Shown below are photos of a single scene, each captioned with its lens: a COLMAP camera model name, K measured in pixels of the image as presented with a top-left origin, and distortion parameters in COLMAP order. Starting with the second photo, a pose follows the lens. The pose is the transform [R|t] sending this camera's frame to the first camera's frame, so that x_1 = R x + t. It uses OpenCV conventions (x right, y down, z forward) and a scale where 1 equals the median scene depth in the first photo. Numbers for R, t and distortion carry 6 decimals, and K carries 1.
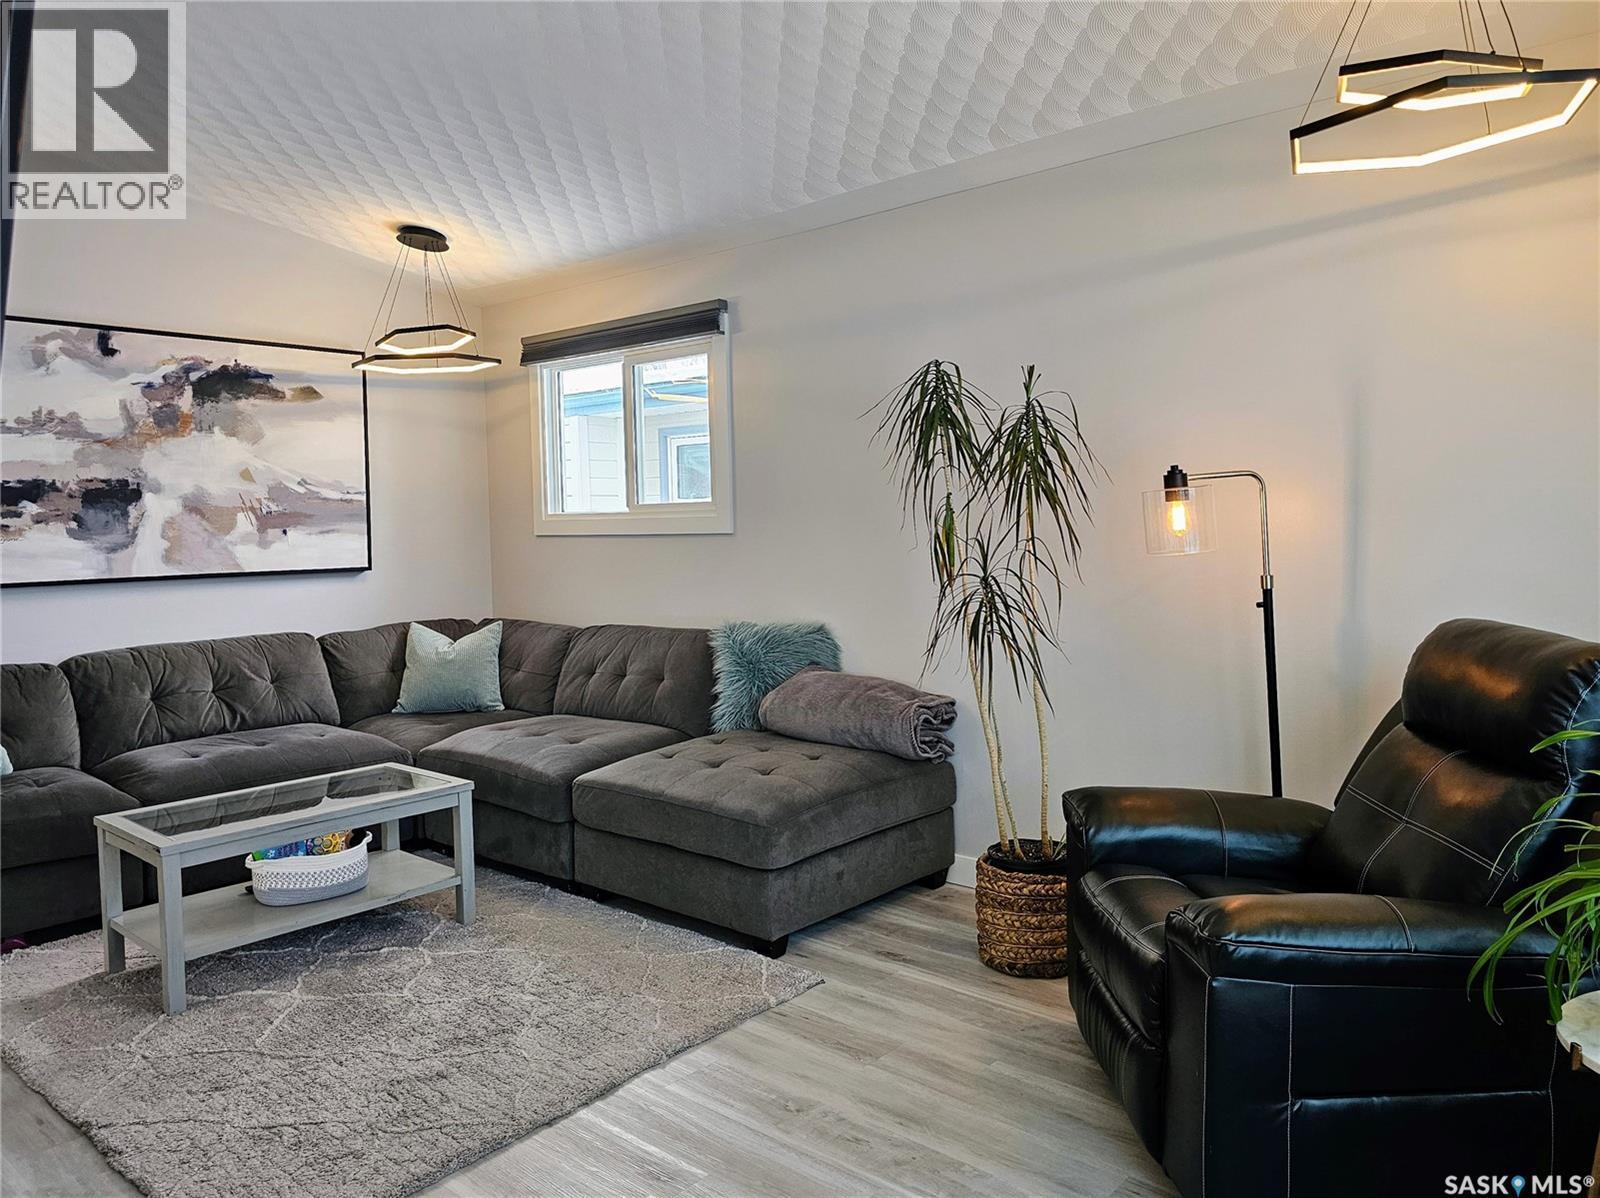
lens RADIAL K [[1093.3, 0, 796.4], [0, 1093.3, 593.1], [0, 0, 1]] dist [0.041823, -0.002907]
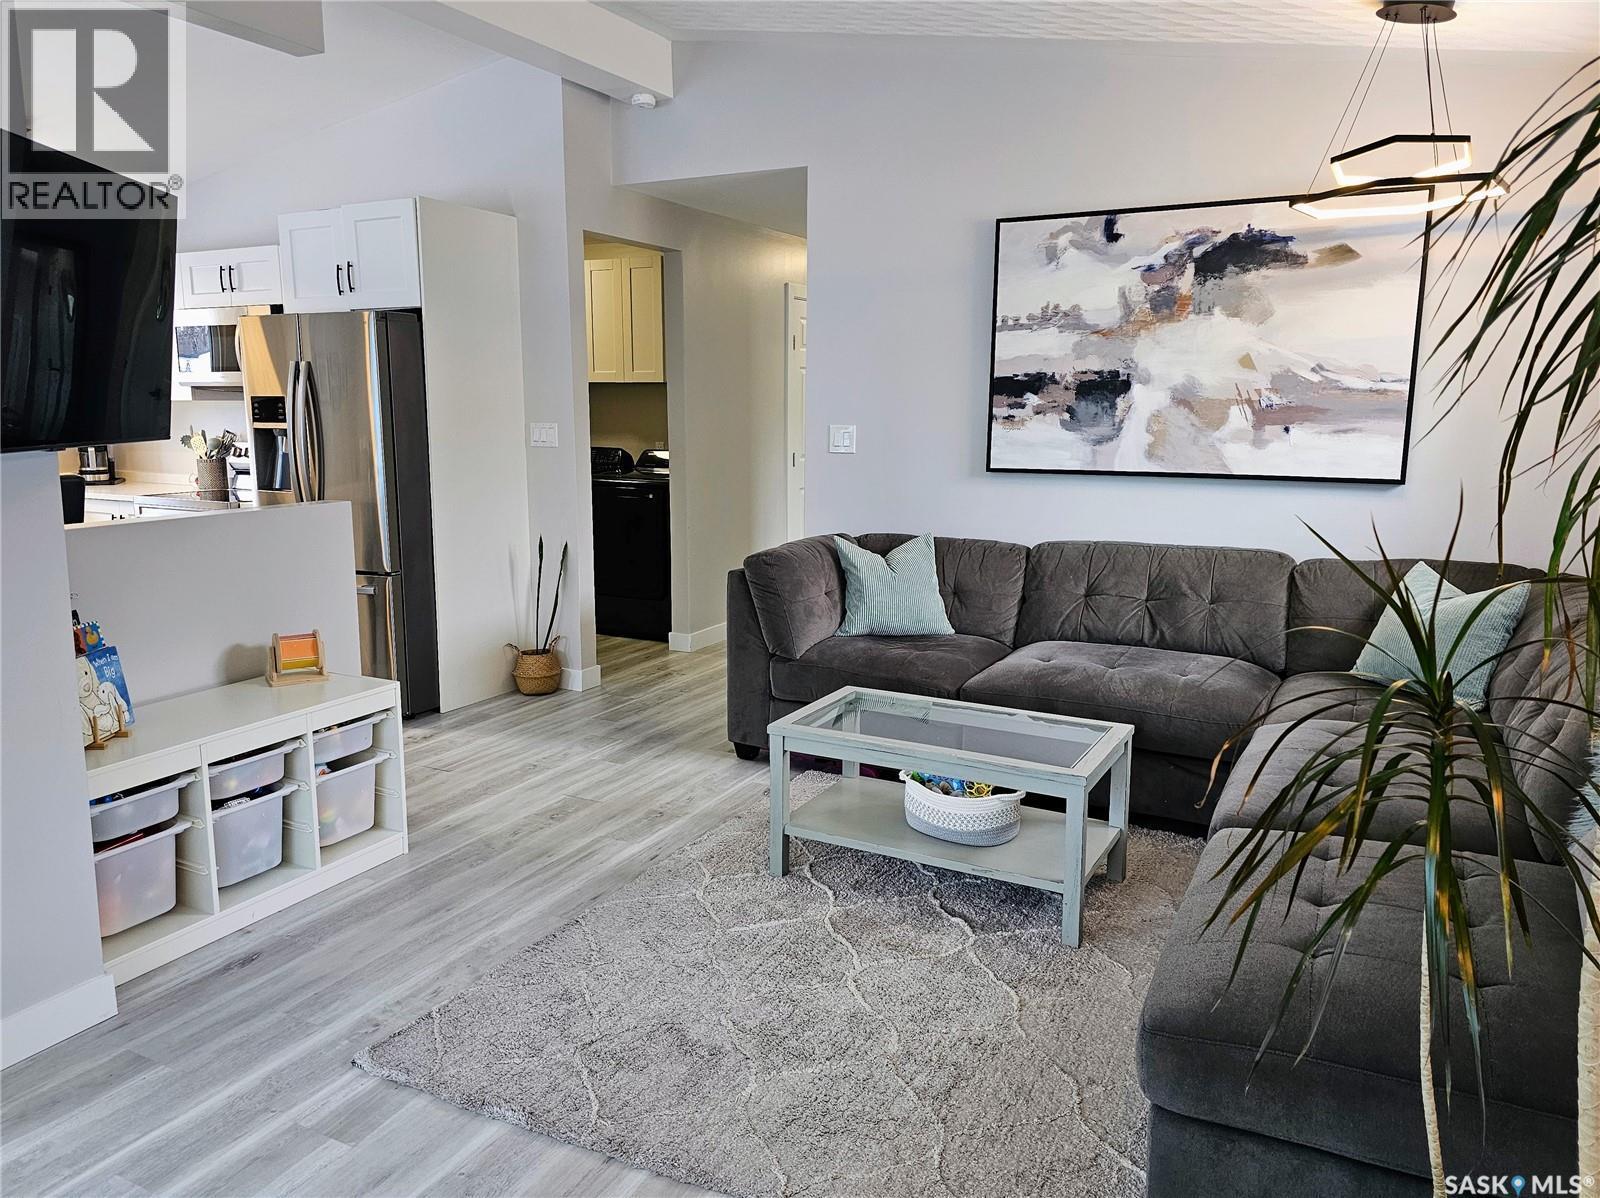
lens RADIAL K [[1093.3, 0, 799.9], [0, 1093.3, 585.0], [0, 0, 1]] dist [0.041823, -0.002907]
pose [[0.301546, 0.162472, -0.939507, 0.249453], [-0.085941, 0.985995, 0.142927, -0.030231], [0.949570, 0.037643, 0.311286, 0.438203]]
